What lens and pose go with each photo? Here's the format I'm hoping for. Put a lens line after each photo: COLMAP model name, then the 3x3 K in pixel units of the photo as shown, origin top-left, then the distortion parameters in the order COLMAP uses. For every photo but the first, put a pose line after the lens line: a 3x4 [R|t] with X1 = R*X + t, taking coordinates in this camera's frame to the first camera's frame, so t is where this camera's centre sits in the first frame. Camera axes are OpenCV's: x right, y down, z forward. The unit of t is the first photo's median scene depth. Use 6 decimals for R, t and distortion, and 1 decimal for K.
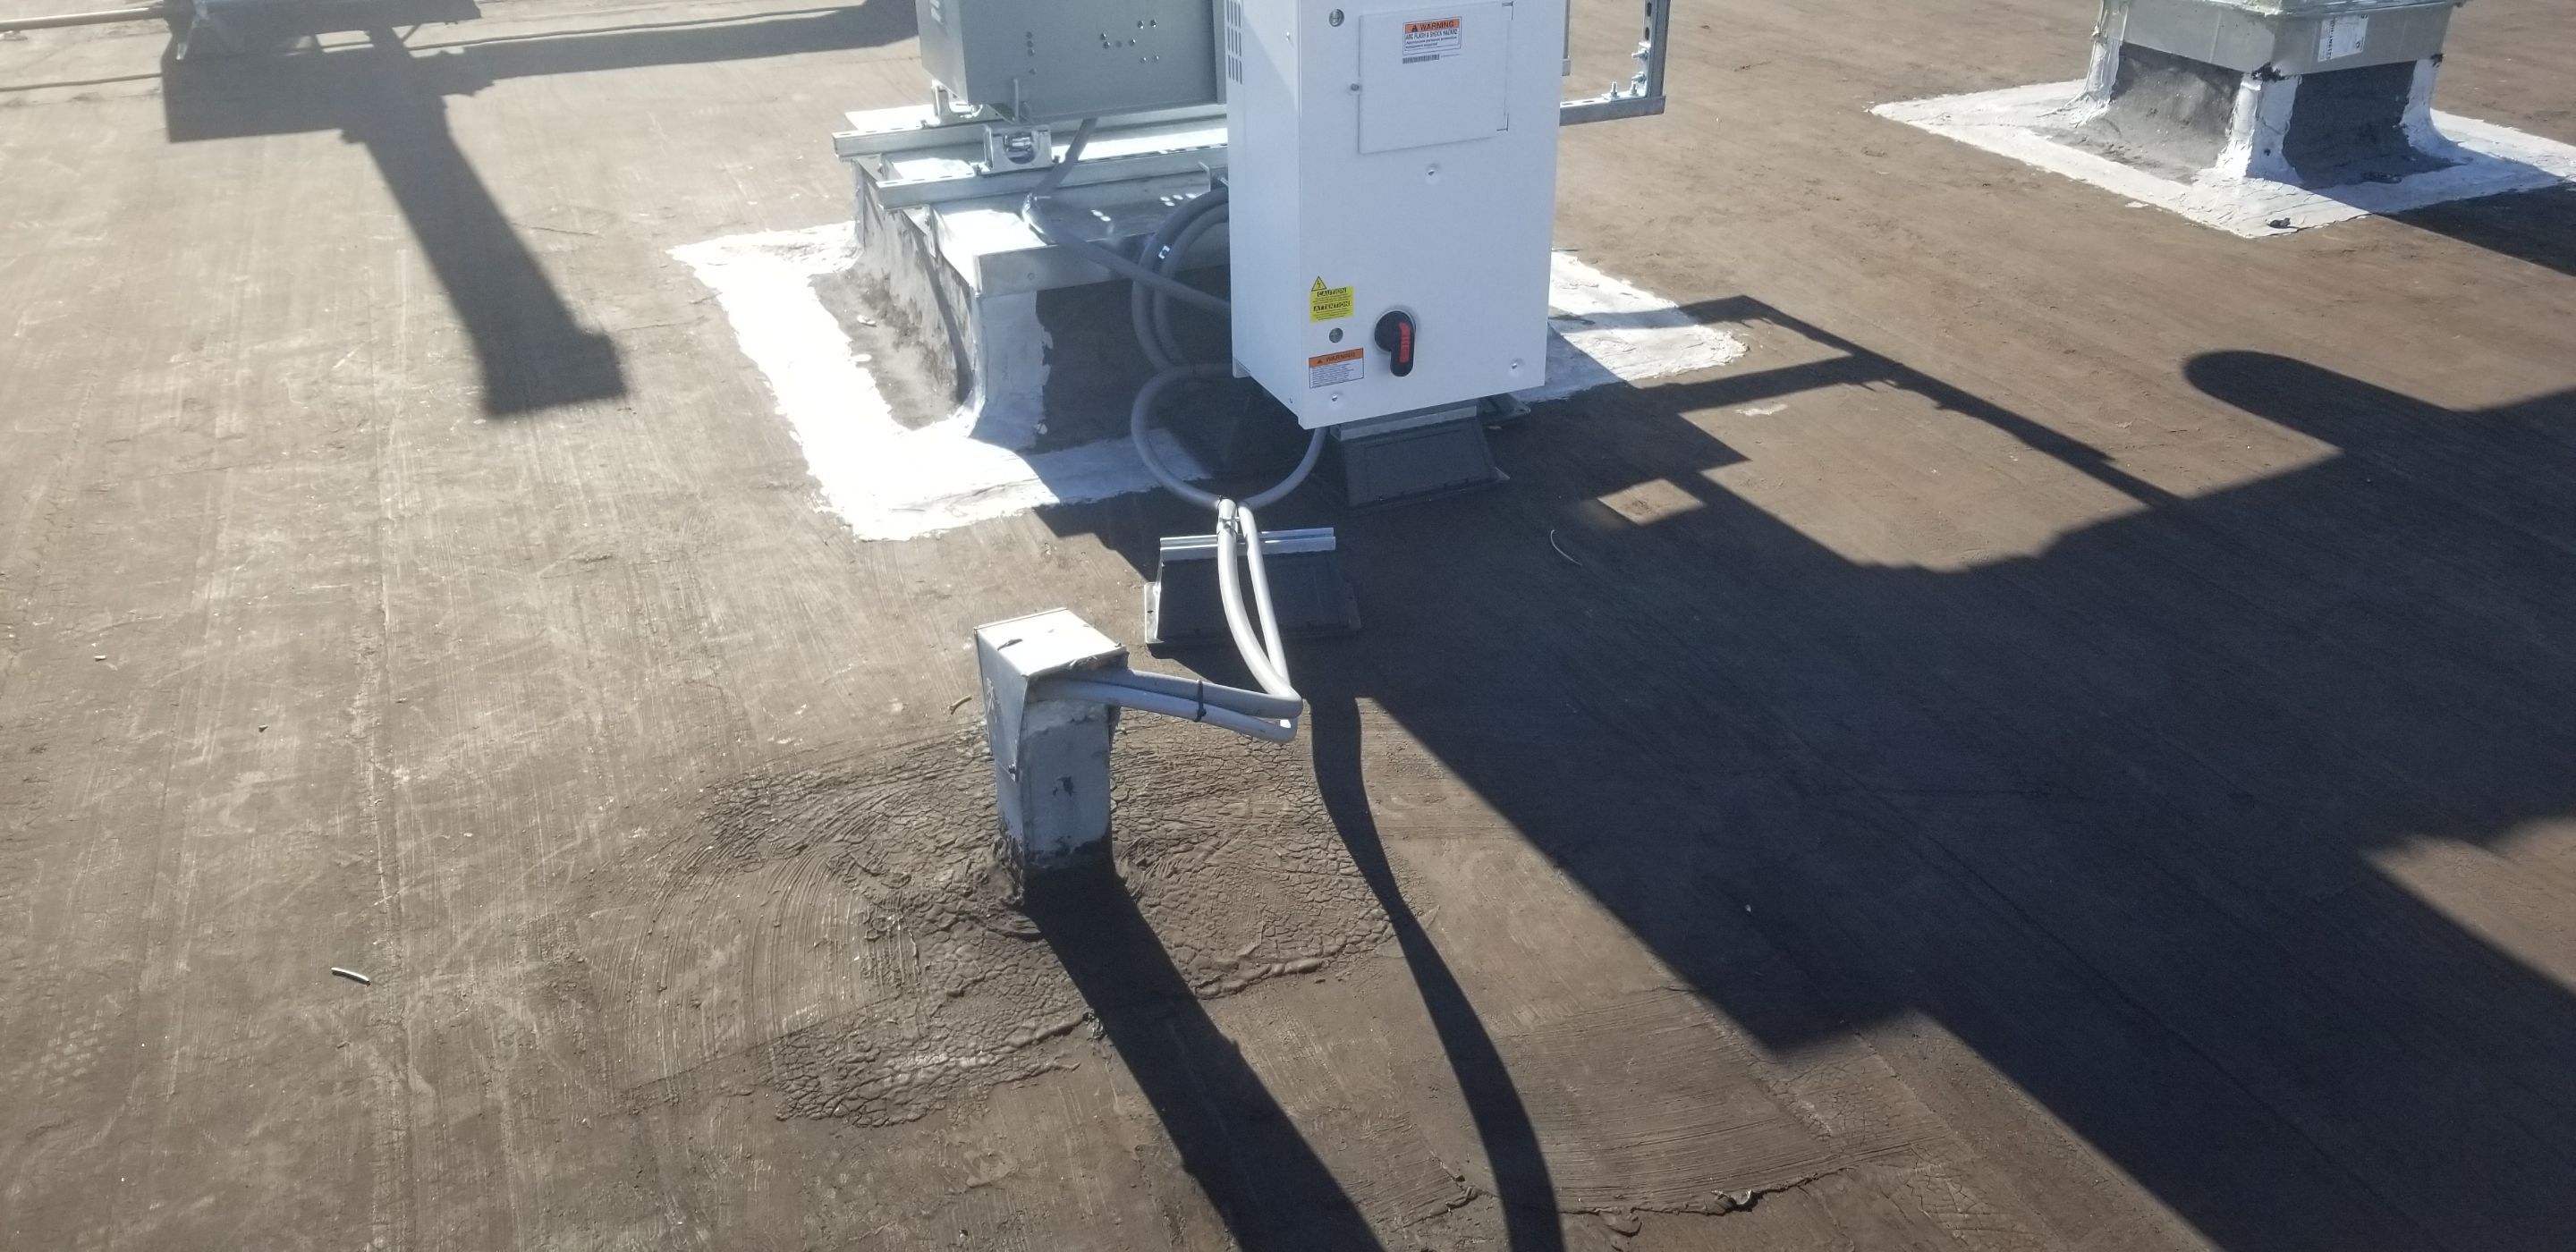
lens RADIAL K [[1952.2, 0, 1334.4], [0, 1952.2, 626.9], [0, 0, 1]] dist [0.061661, -0.114092]
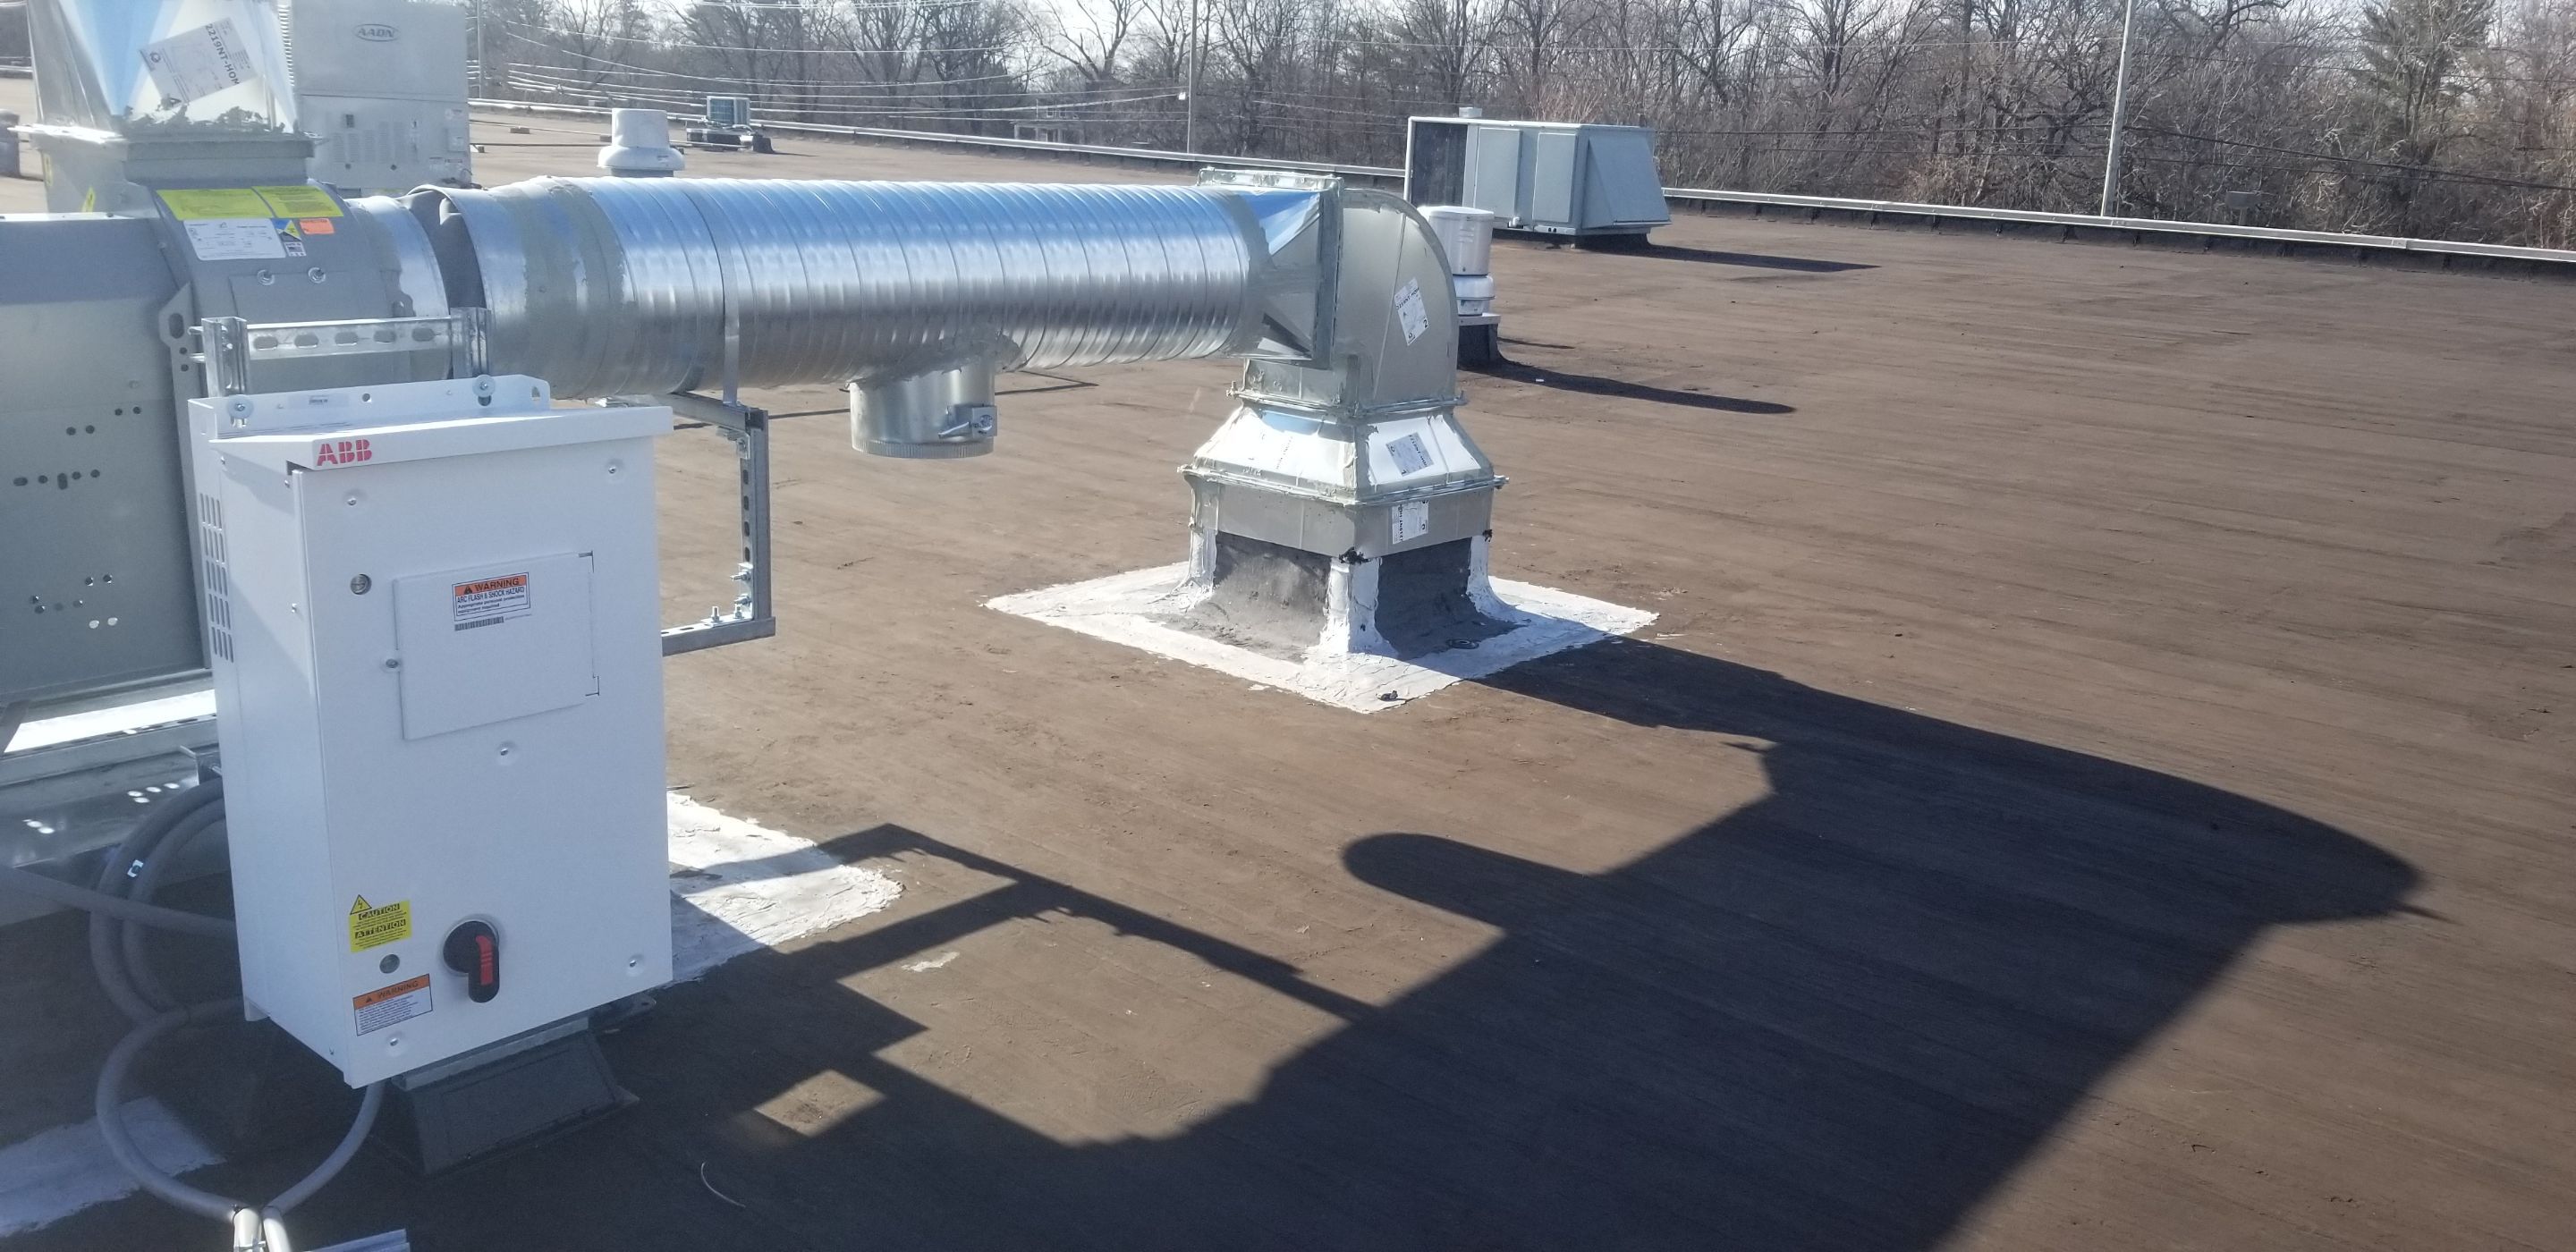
lens RADIAL K [[1952.2, 0, 1334.4], [0, 1952.2, 626.9], [0, 0, 1]] dist [0.061661, -0.114092]
pose [[0.896908, -0.067781, 0.436992, 0.004033], [0.161551, 0.970104, -0.181107, -0.063896], [-0.411652, 0.233033, 0.881044, 0.099496]]
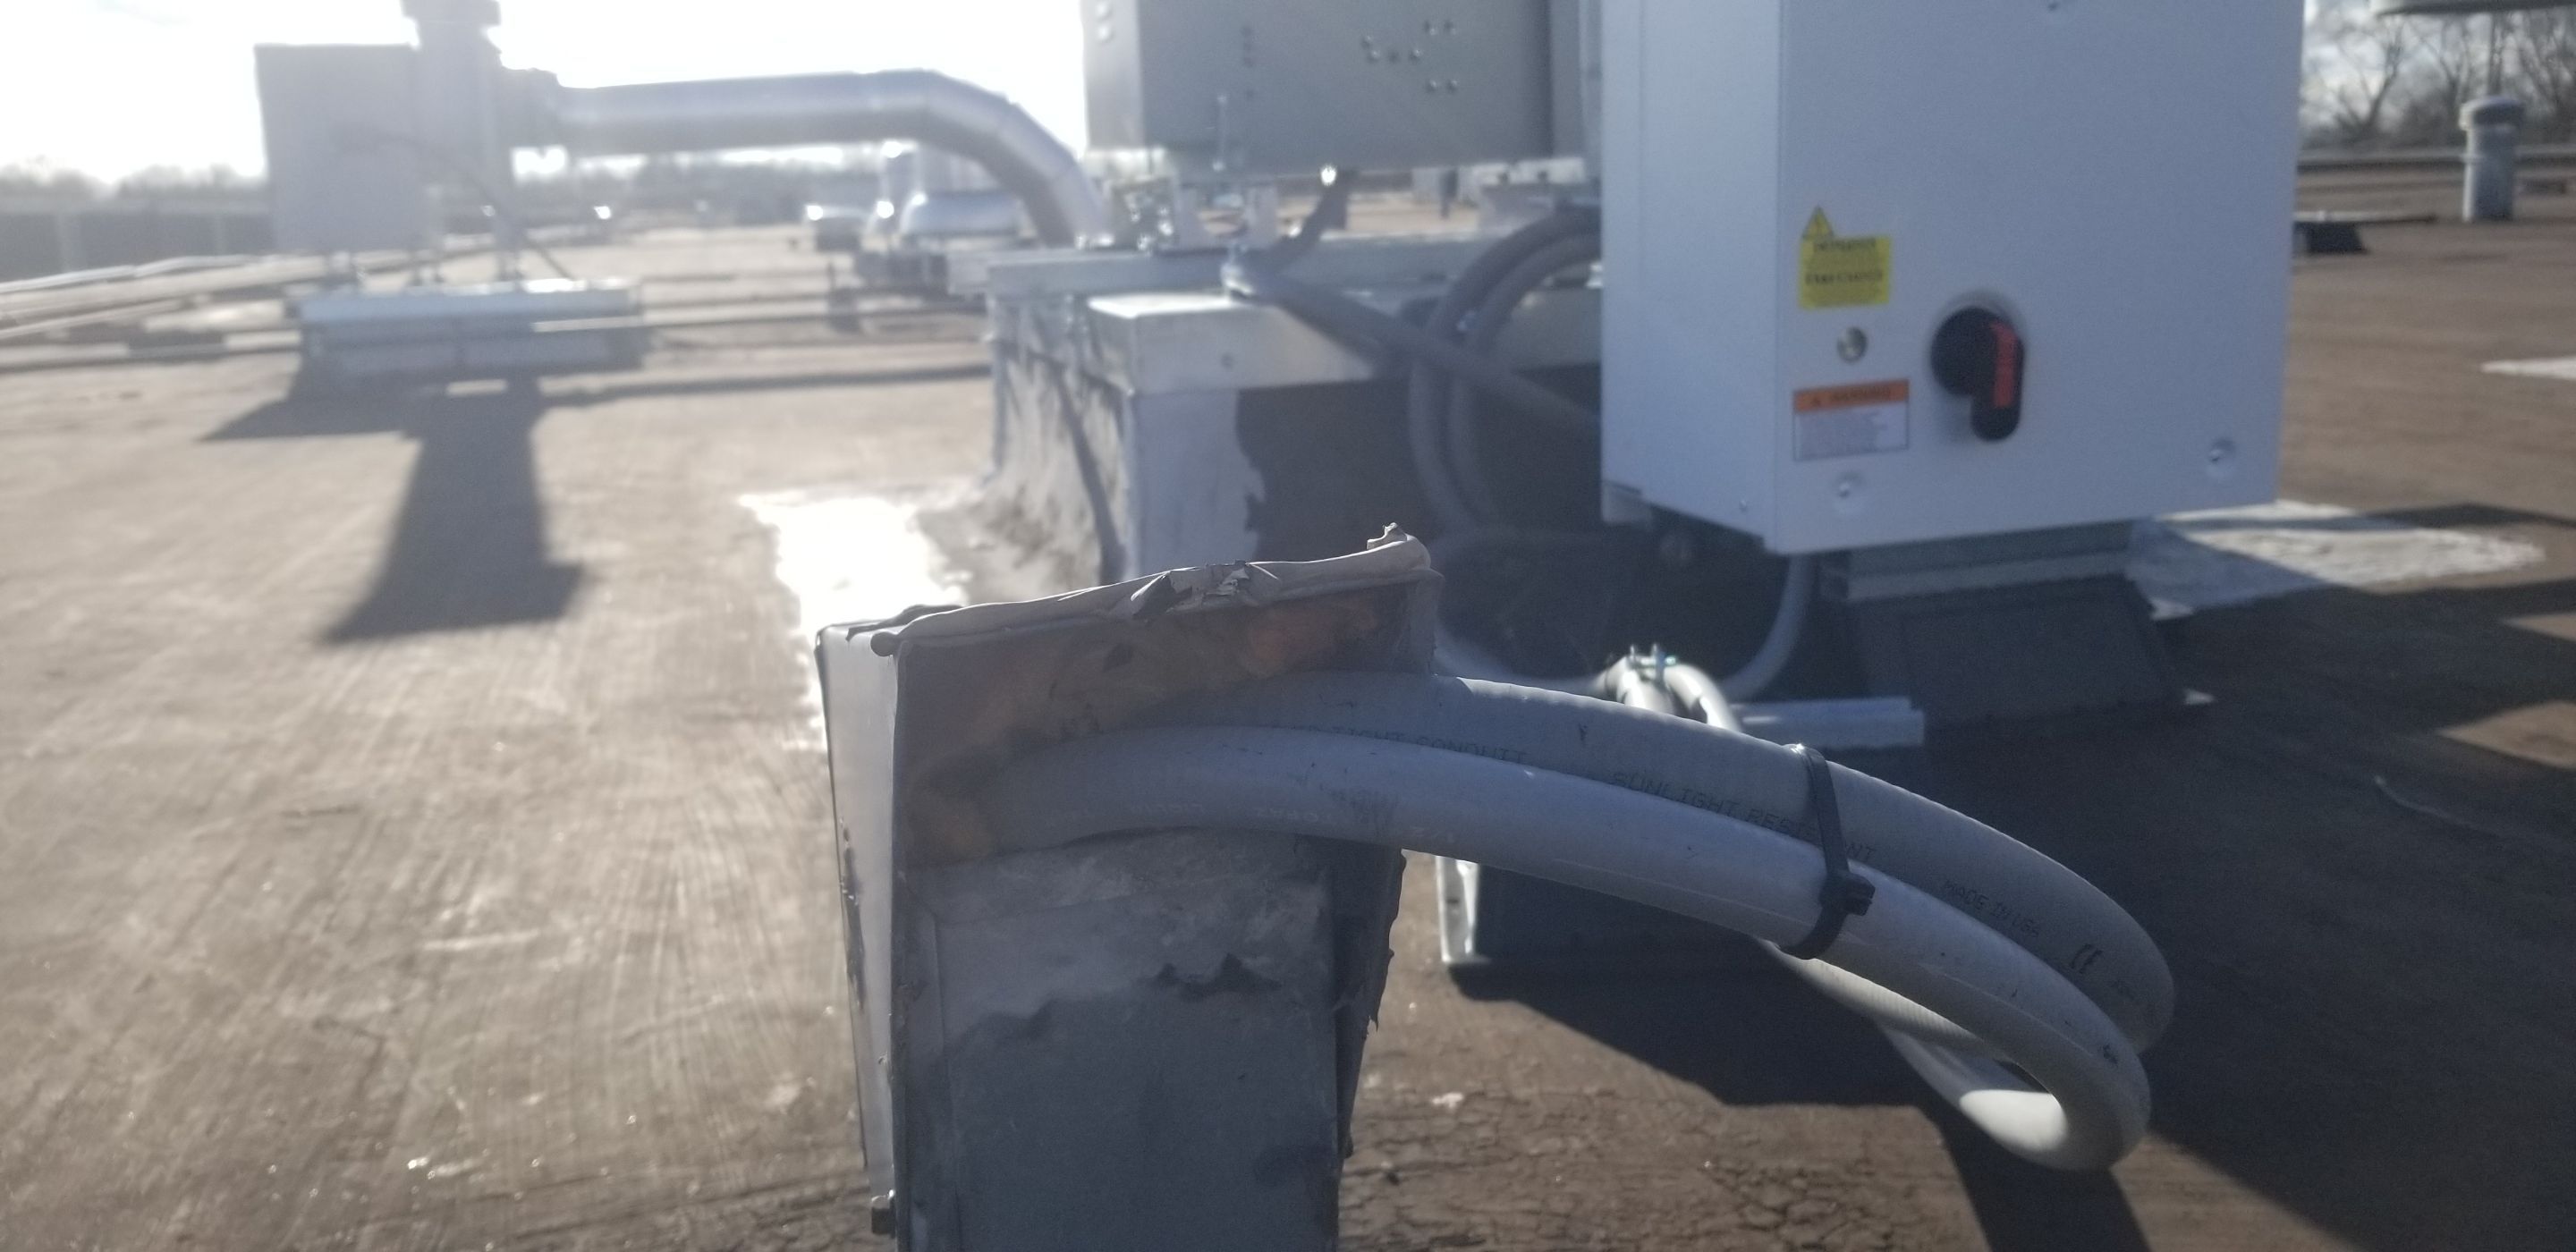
lens RADIAL K [[1925.0, 0, 1288.0], [0, 1925.0, 626.0], [0, 0, 1]] dist [0.046469, -0.113028]
pose [[0.988471, -0.010523, -0.151047, -0.053065], [-0.032999, 0.958632, -0.282731, 0.041615], [0.147774, 0.284455, 0.947232, 0.471955]]
